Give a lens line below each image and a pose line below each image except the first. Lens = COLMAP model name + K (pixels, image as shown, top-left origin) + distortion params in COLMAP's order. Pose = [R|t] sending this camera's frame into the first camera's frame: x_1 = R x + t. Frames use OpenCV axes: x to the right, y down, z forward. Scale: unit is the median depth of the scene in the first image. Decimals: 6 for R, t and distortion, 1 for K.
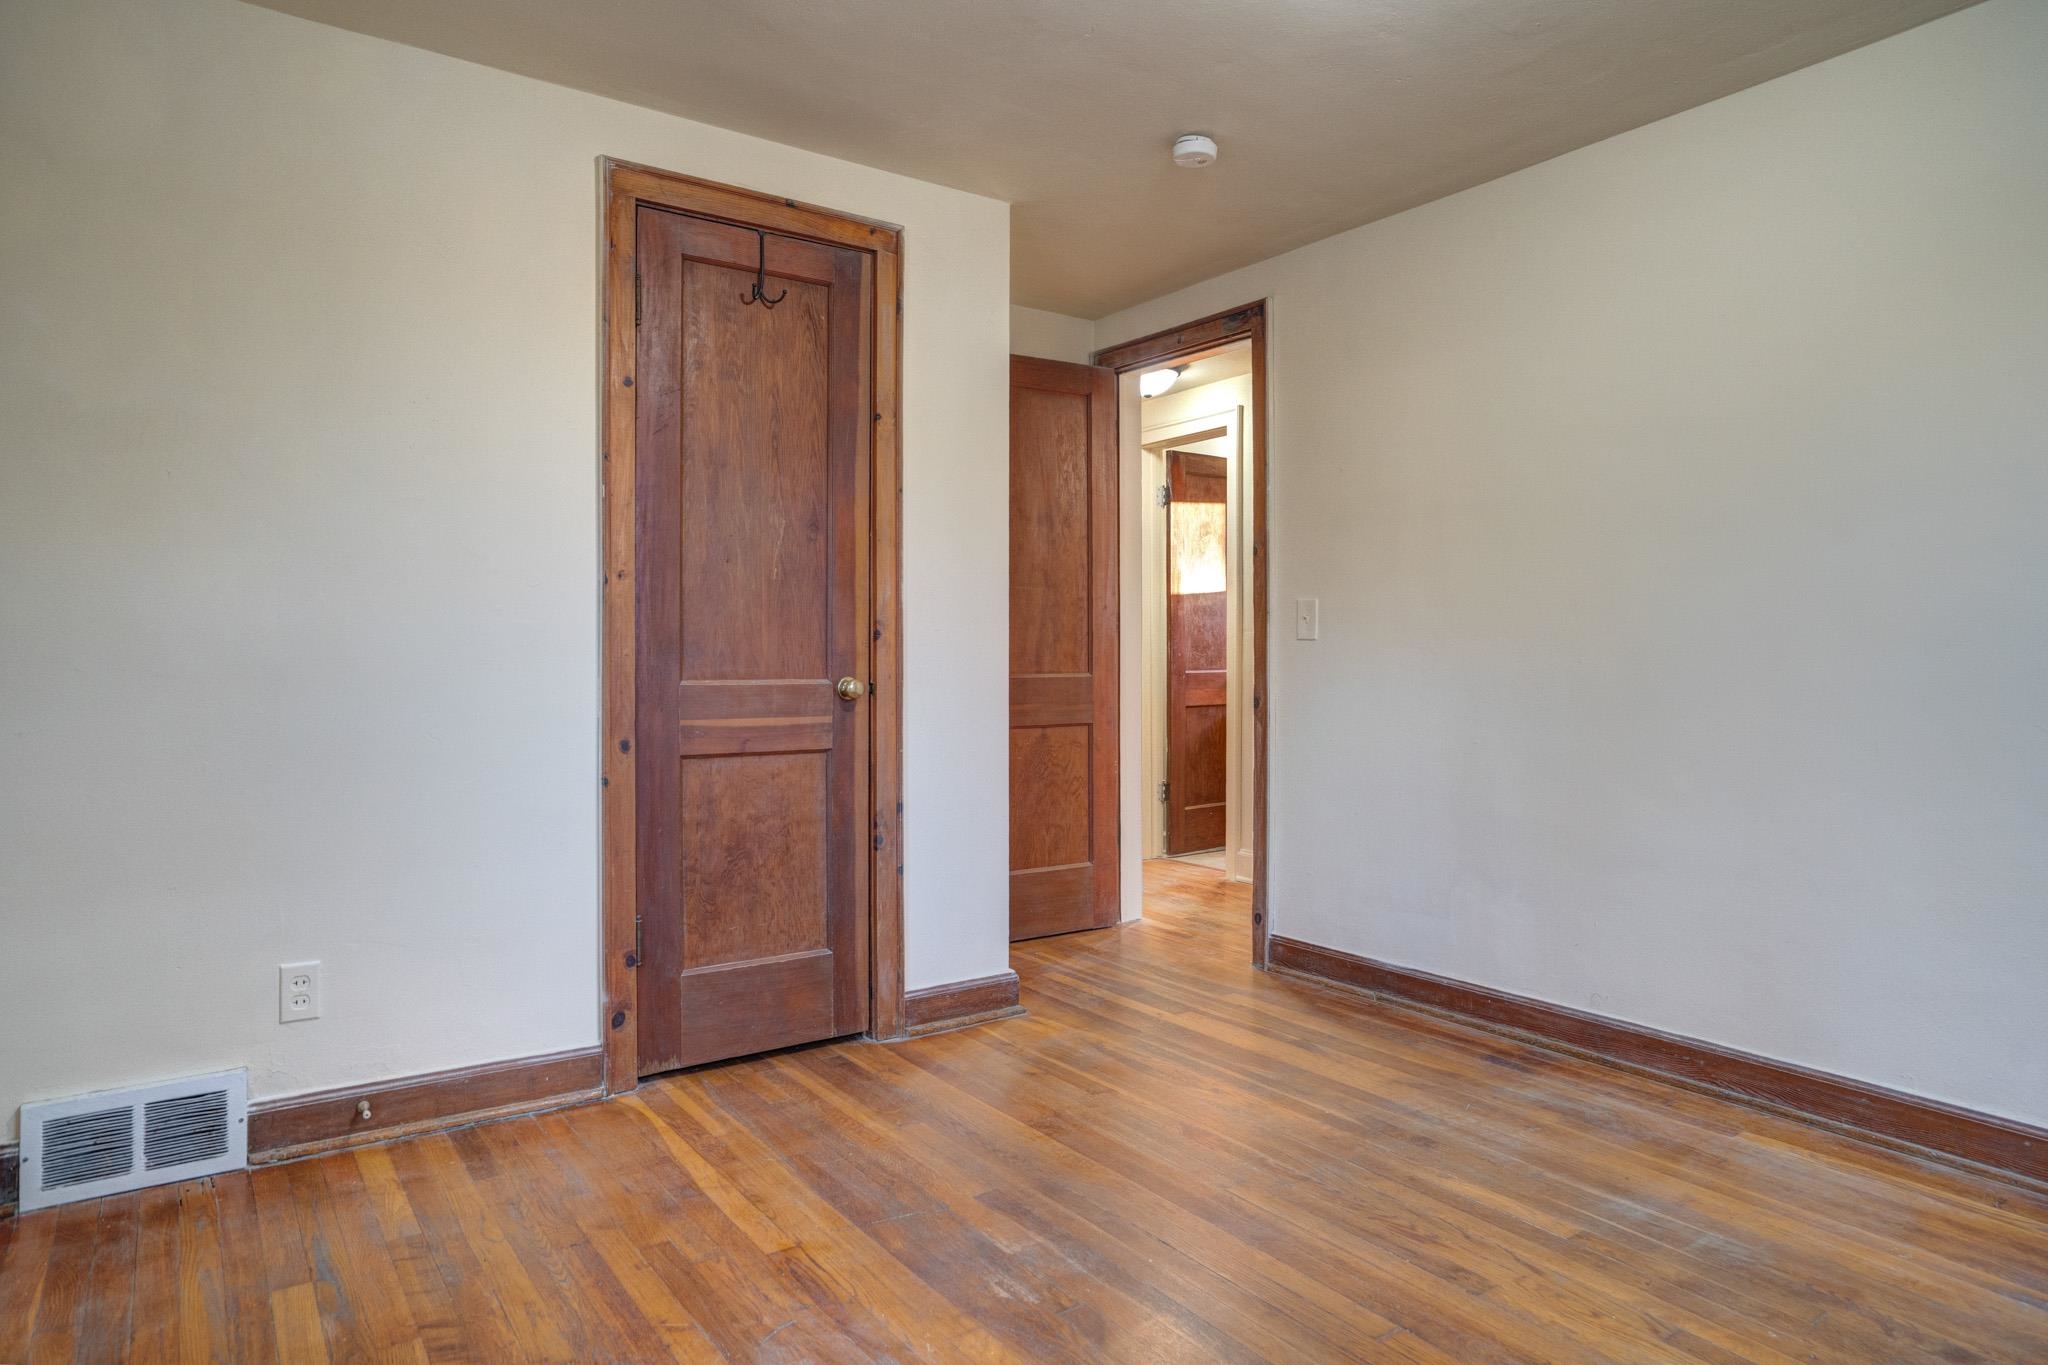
lens RADIAL K [[1176.8, 0, 985.4], [0, 1176.8, 676.4], [0, 0, 1]] dist [-0.035643, 0.037528]
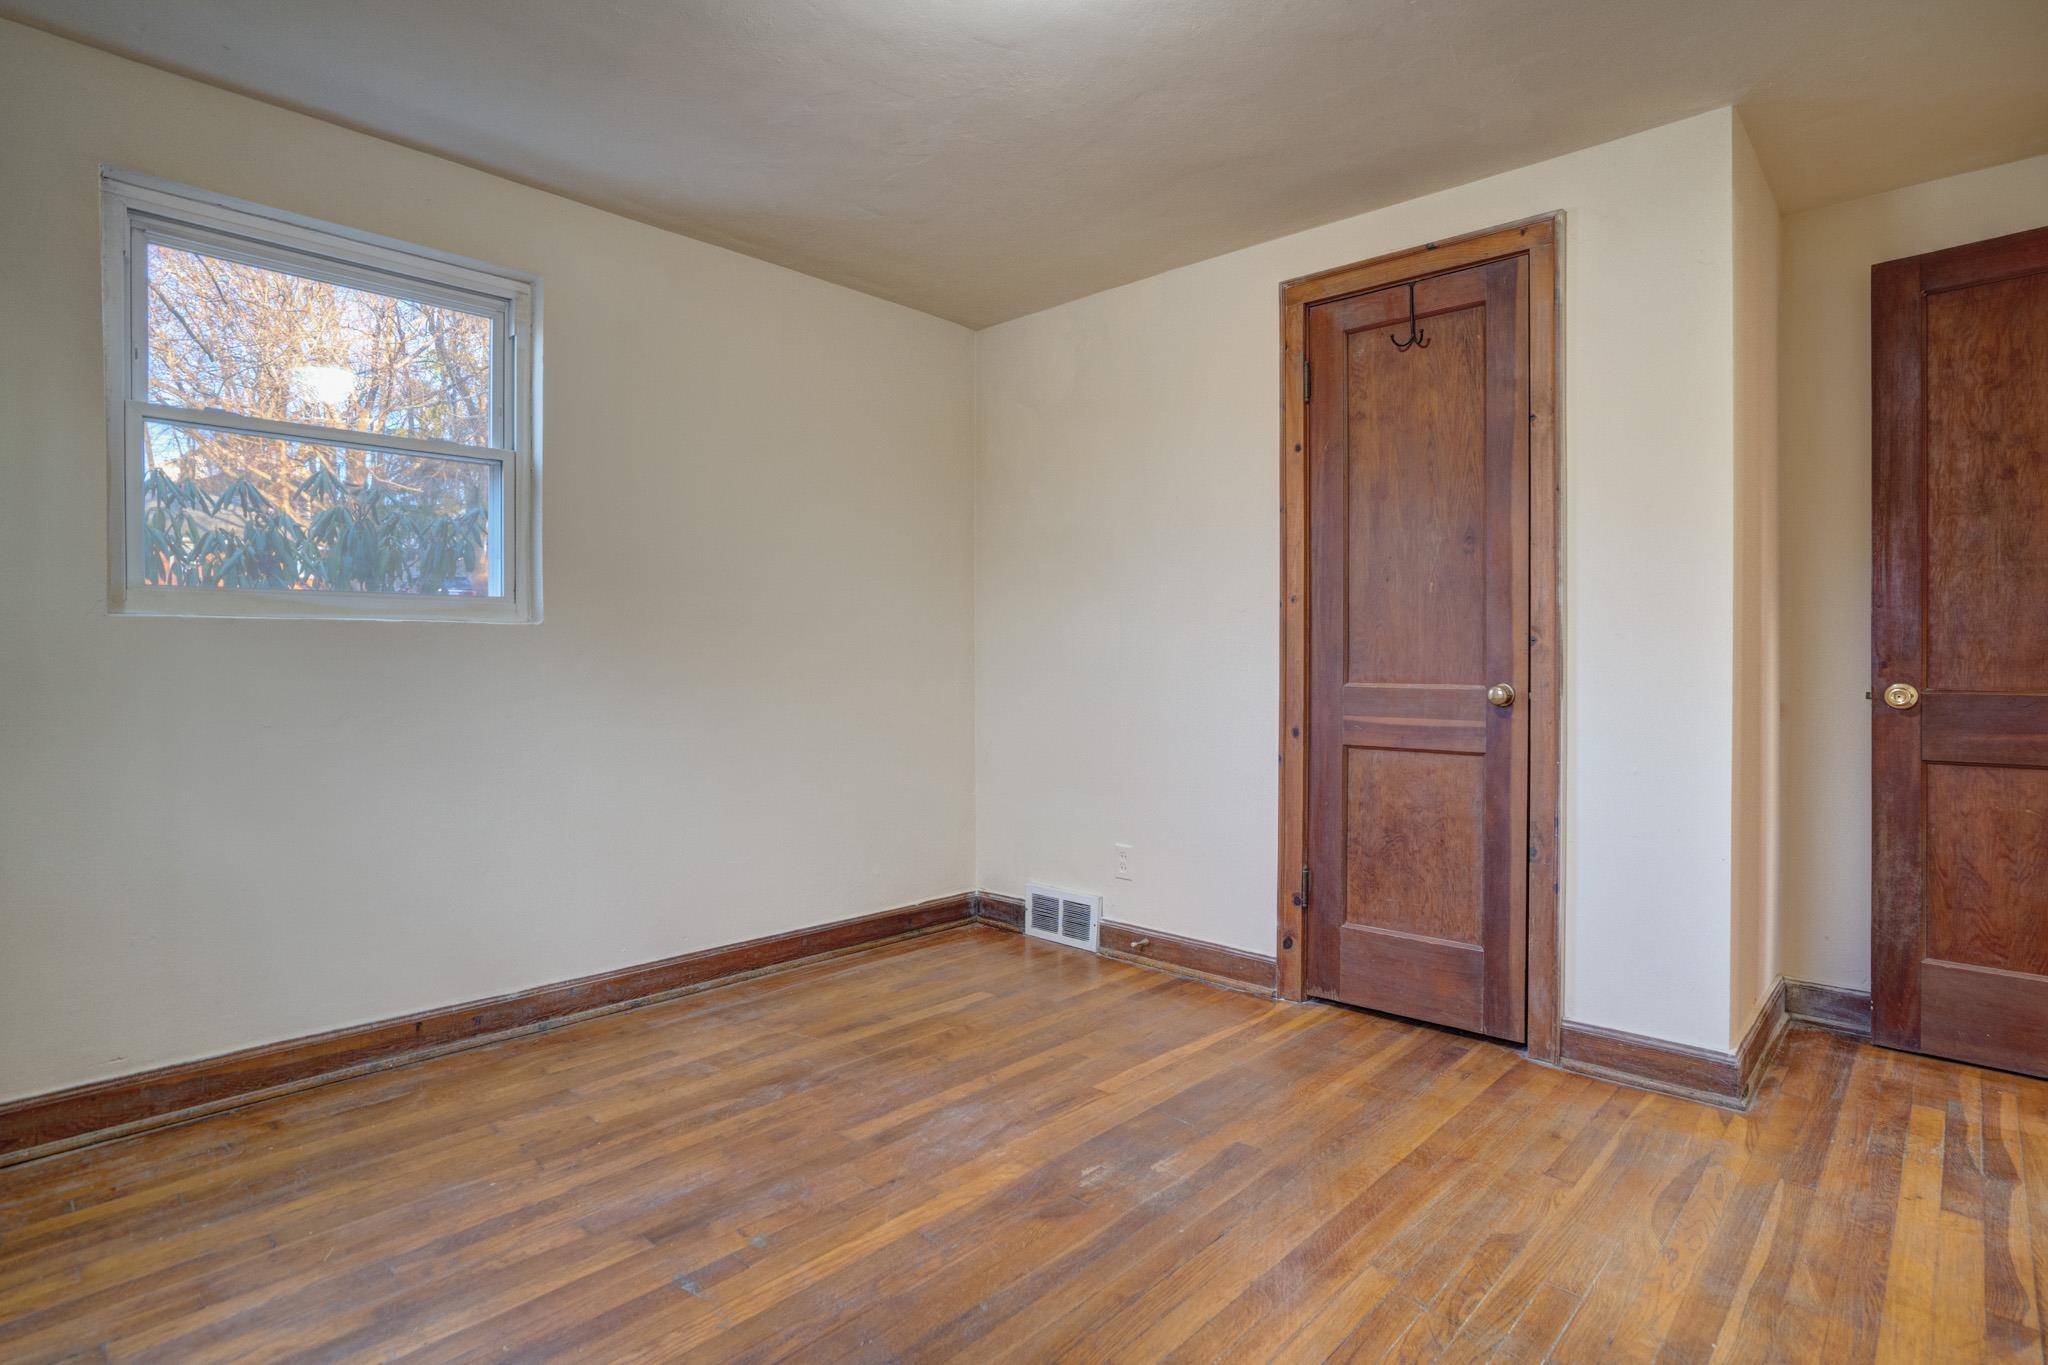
lens RADIAL K [[1016.5, 0, 1034.3], [0, 1016.5, 670.6], [0, 0, 1]] dist [-0.040026, 0.020633]
pose [[0.254548, 0.011343, -0.966994, 0.647554], [-0.016426, 0.999838, 0.007405, -0.010899], [0.966921, 0.013999, 0.254693, 0.411016]]
